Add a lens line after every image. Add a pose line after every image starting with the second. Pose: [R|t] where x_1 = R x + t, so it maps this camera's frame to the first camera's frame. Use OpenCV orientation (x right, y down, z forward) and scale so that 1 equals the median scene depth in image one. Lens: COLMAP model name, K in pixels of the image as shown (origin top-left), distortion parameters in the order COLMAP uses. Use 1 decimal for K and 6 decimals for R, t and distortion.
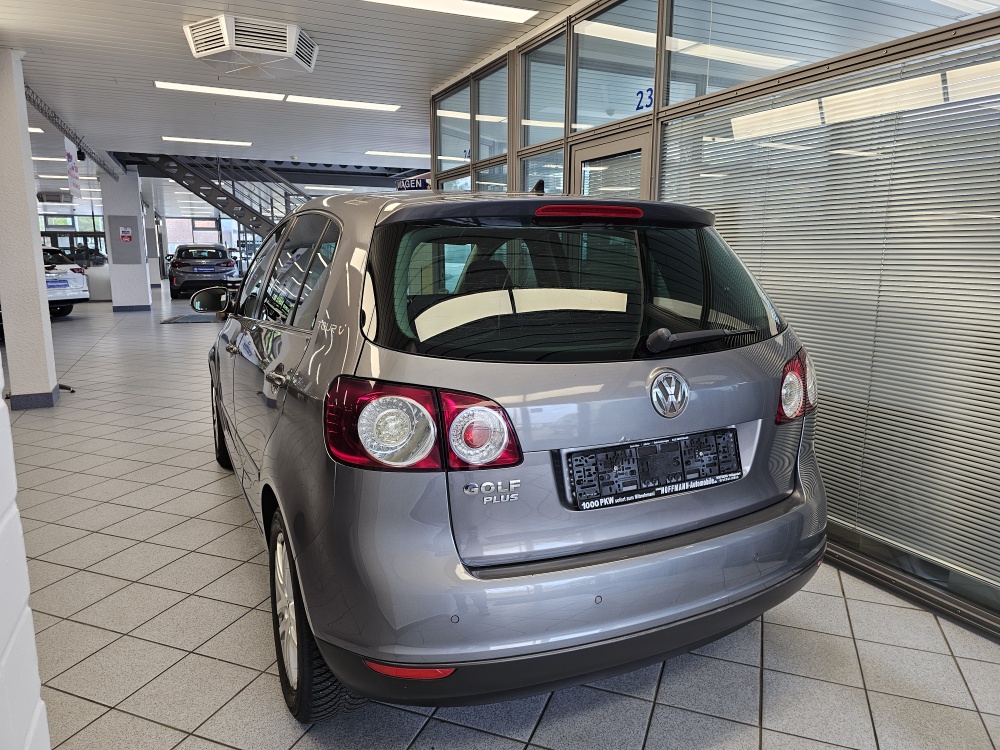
lens RADIAL K [[678.4, 0, 505.6], [0, 678.4, 370.9], [0, 0, 1]] dist [0.067726, -0.066695]
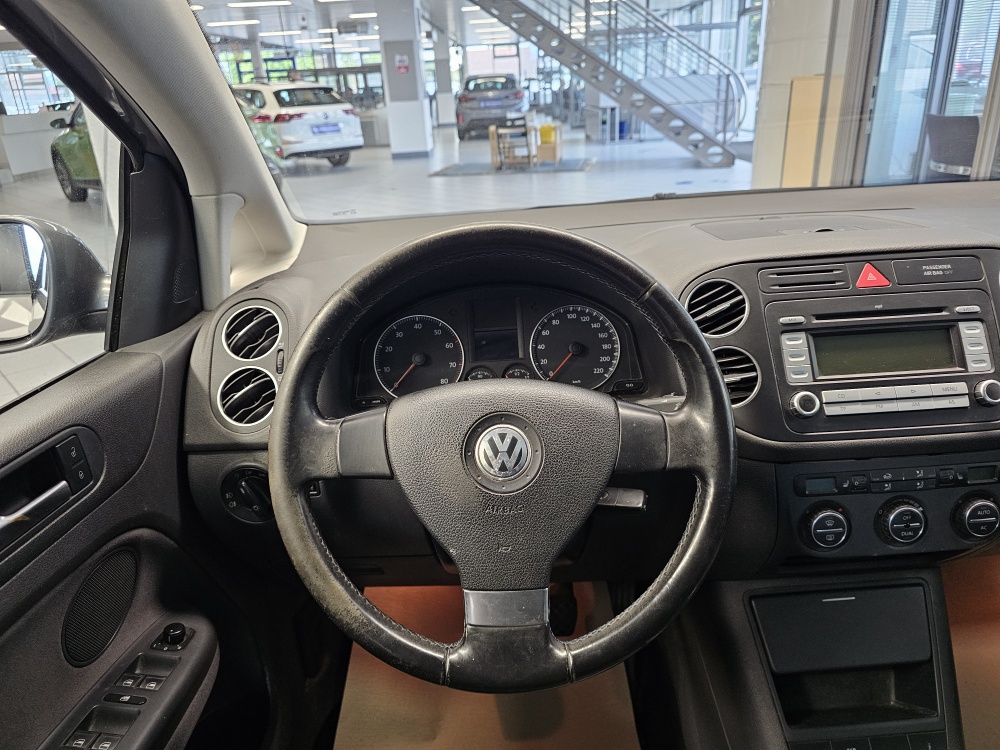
lens RADIAL K [[674.3, 0, 500.8], [0, 674.3, 364.5], [0, 0, 1]] dist [0.070509, -0.089469]
pose [[0.905524, 0.114569, -0.408533, -0.053149], [-0.019014, 0.972844, 0.230680, -0.035125], [0.423868, -0.201118, 0.883112, 0.242979]]
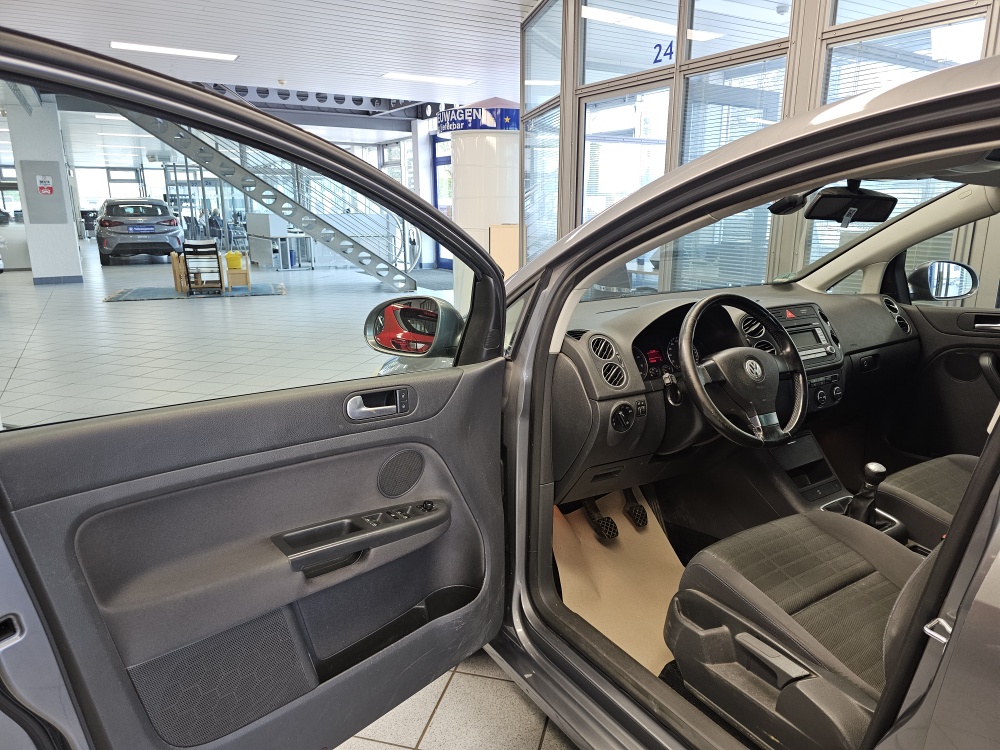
lens RADIAL K [[678.4, 0, 505.6], [0, 678.4, 370.9], [0, 0, 1]] dist [0.067726, -0.066695]
pose [[0.994356, -0.025191, 0.103064, -0.124837], [0.018816, 0.997876, 0.062363, -0.028321], [-0.104416, -0.060071, 0.992718, 0.163779]]
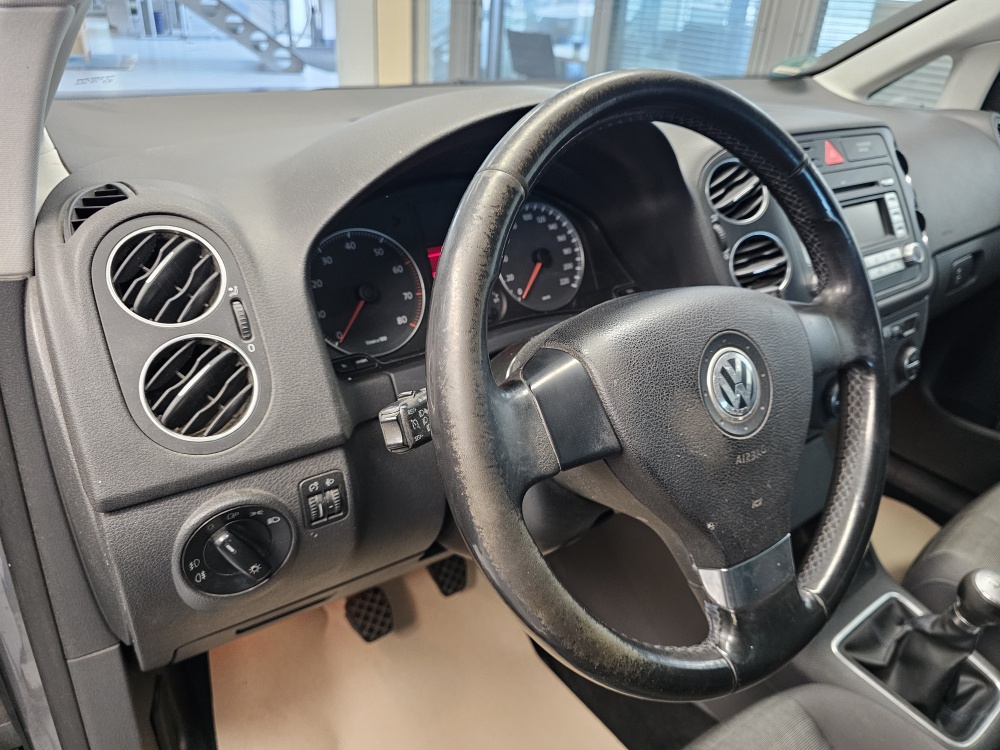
lens RADIAL K [[692.8, 0, 501.8], [0, 692.8, 372.9], [0, 0, 1]] dist [0.028615, -0.043096]
pose [[0.983881, -0.028744, 0.176497, -0.085443], [-0.031633, 0.943455, 0.329988, -0.031142], [-0.176002, -0.330252, 0.927338, 0.250615]]
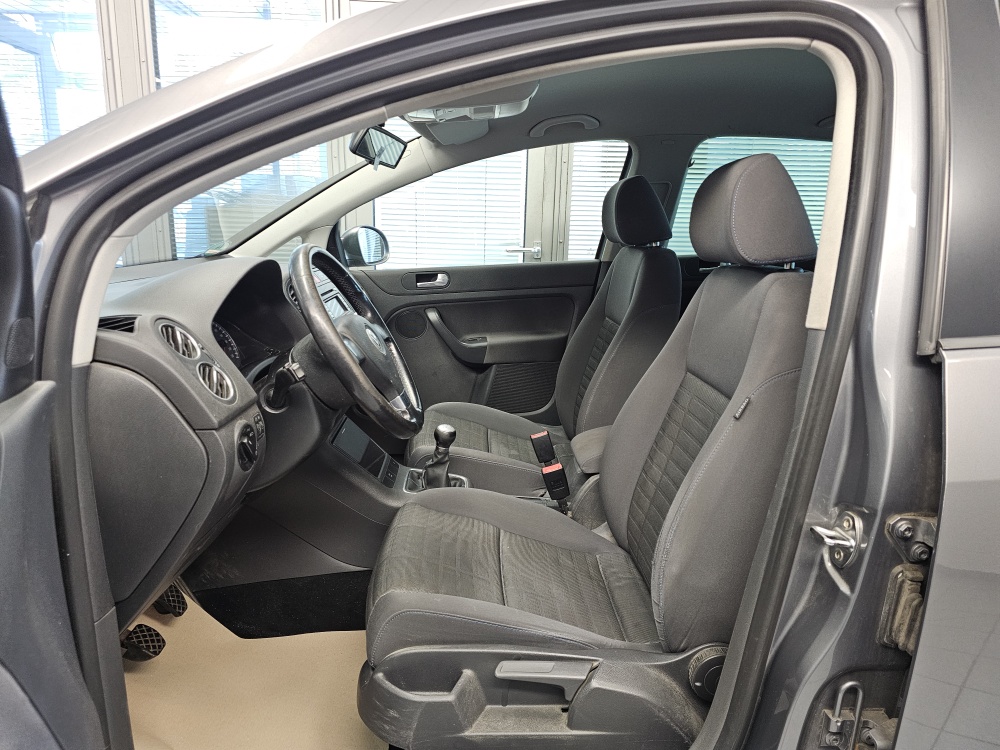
lens RADIAL K [[670.2, 0, 500.0], [0, 670.2, 375.0], [0, 0, 1]] dist [0.093051, -0.086826]
pose [[0.420123, -0.194578, 0.886361, -0.143722], [0.135312, 0.979255, 0.150834, -0.027141], [-0.897322, 0.056567, 0.437736, 0.223364]]
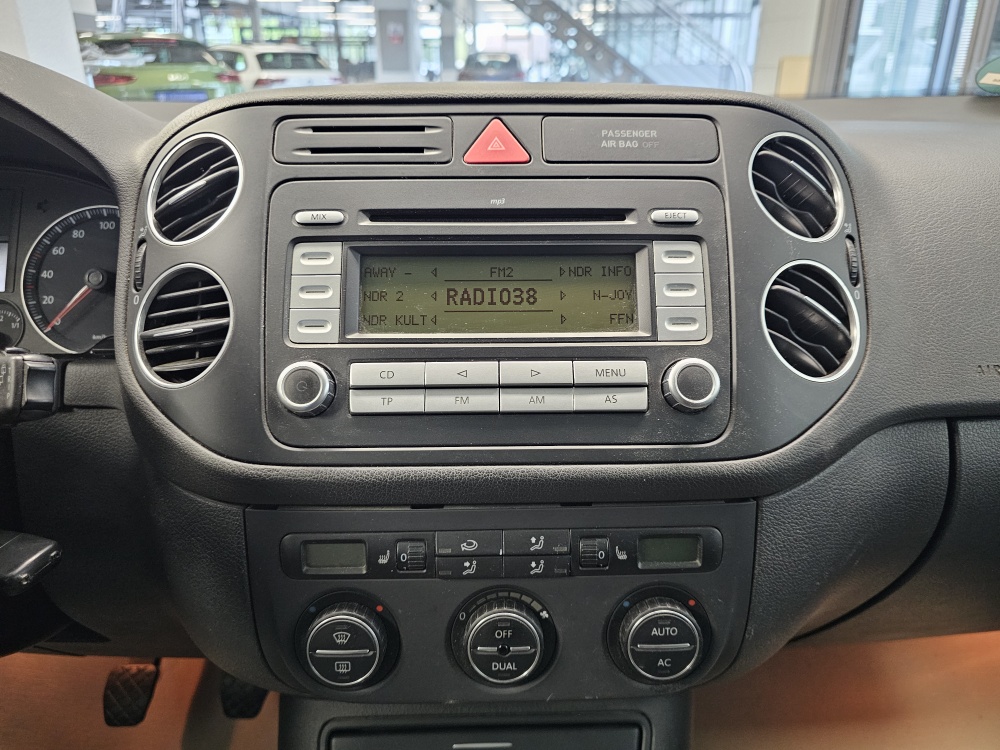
lens RADIAL K [[683.5, 0, 503.8], [0, 683.5, 363.6], [0, 0, 1]] dist [0.007544, -0.000489]
pose [[0.897762, 0.169371, -0.406616, -0.037139], [-0.072060, 0.967156, 0.243756, -0.028383], [0.434547, -0.189534, 0.880481, 0.277972]]
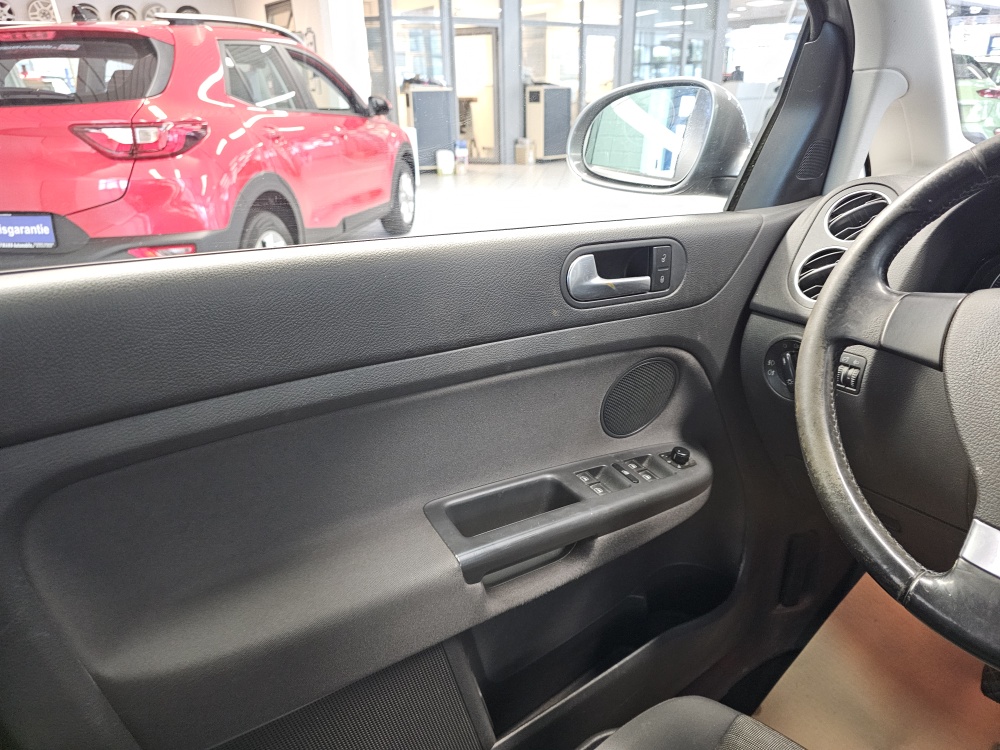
lens RADIAL K [[674.3, 0, 500.8], [0, 674.3, 364.5], [0, 0, 1]] dist [0.070509, -0.089469]
pose [[0.215028, 0.359143, -0.908174, -0.047572], [-0.148513, 0.931136, 0.333060, -0.027257], [0.965250, 0.063258, 0.253558, 0.243963]]
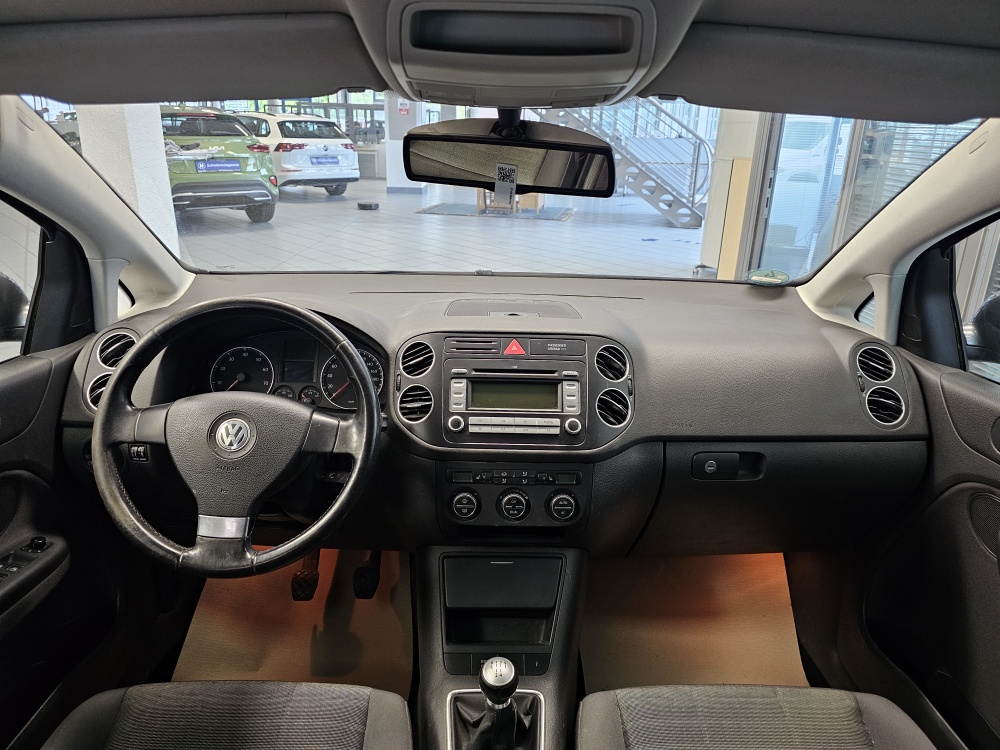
lens RADIAL K [[667.7, 0, 496.8], [0, 667.7, 355.9], [0, 0, 1]] dist [0.077882, -0.083816]
pose [[0.896526, 0.164279, -0.411405, -0.018034], [-0.100826, 0.979993, 0.171604, -0.042865], [0.431365, -0.112368, 0.895152, 0.229106]]
